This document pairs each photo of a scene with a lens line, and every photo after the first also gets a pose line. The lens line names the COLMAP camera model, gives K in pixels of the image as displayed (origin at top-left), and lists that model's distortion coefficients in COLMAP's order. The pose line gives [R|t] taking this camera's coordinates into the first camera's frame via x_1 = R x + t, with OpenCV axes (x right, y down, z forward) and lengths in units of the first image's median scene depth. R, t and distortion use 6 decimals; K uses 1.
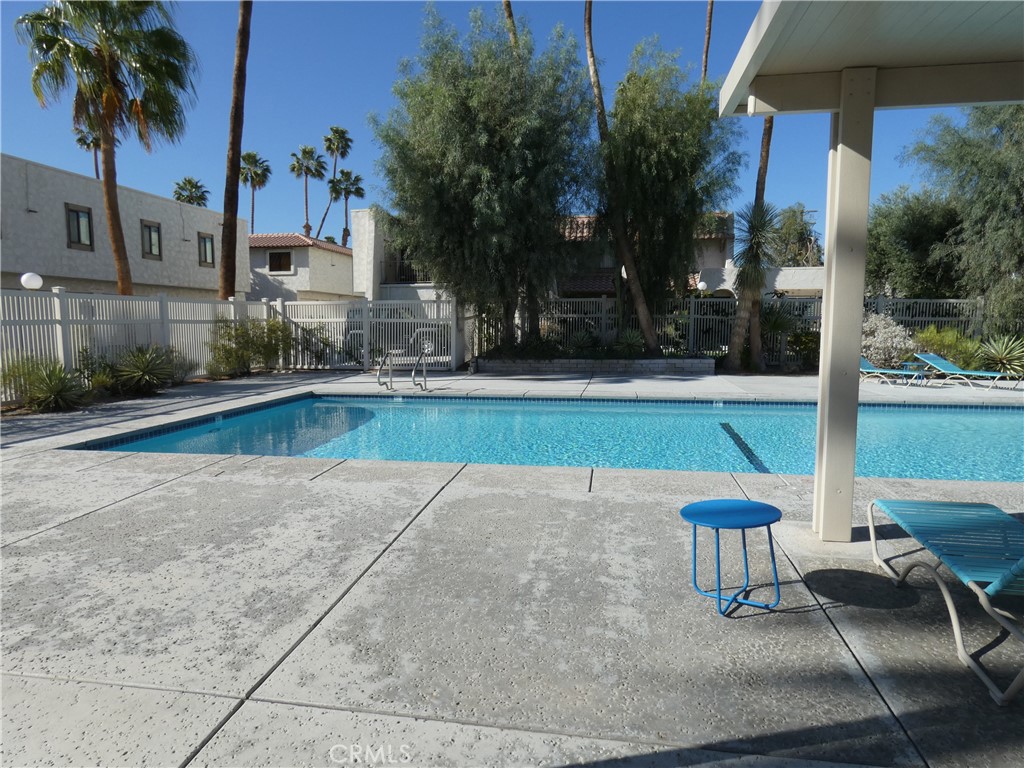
lens RADIAL K [[612.5, 0, 515.8], [0, 612.5, 385.0], [0, 0, 1]] dist [-0.008344, 0.002393]
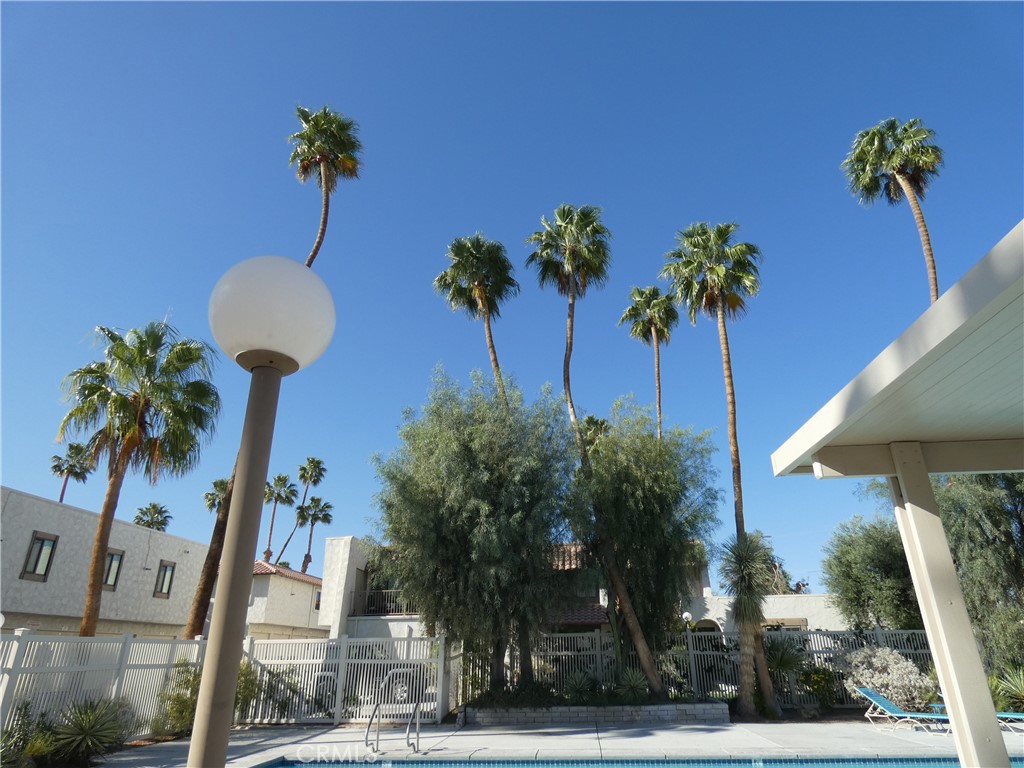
lens RADIAL K [[612.5, 0, 517.7], [0, 612.5, 385.6], [0, 0, 1]] dist [-0.008344, 0.002393]
pose [[0.997729, 0.016823, 0.065218, -0.057216], [0.017643, 0.869212, -0.494125, -0.009932], [-0.065001, 0.494154, 0.866941, -0.005763]]
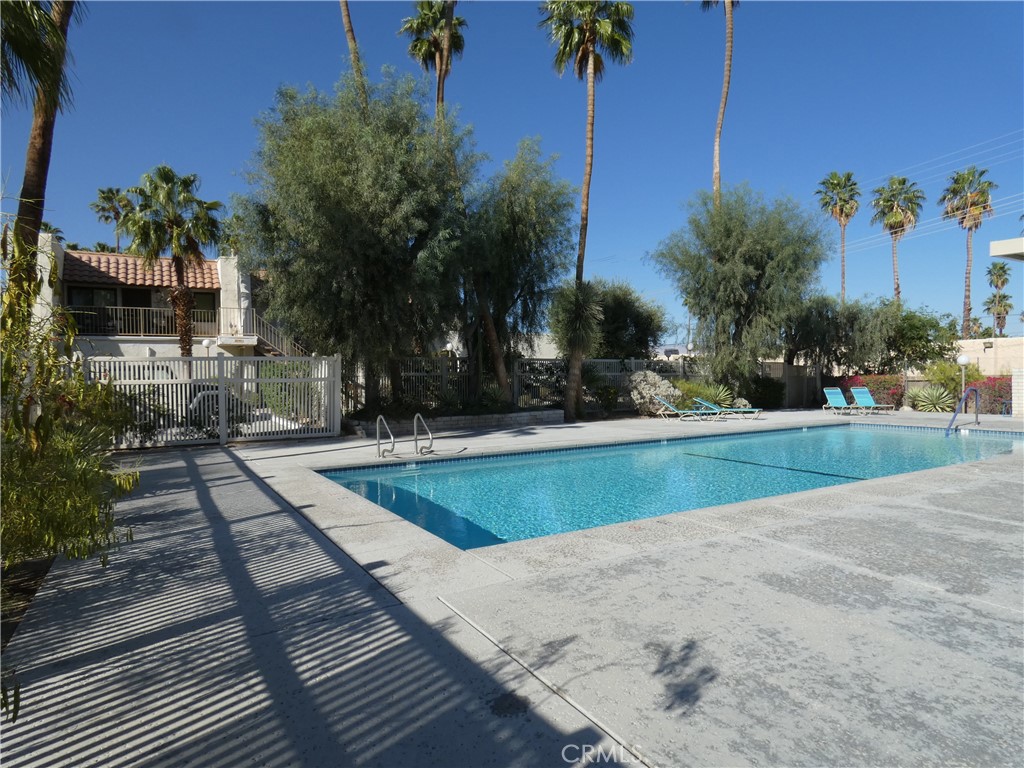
lens RADIAL K [[612.5, 0, 514.7], [0, 612.5, 381.8], [0, 0, 1]] dist [-0.008344, 0.002393]
pose [[0.766876, -0.013416, 0.641656, -0.505438], [0.080608, 0.993878, -0.075558, -0.014849], [-0.636714, 0.109666, 0.763262, 0.162127]]
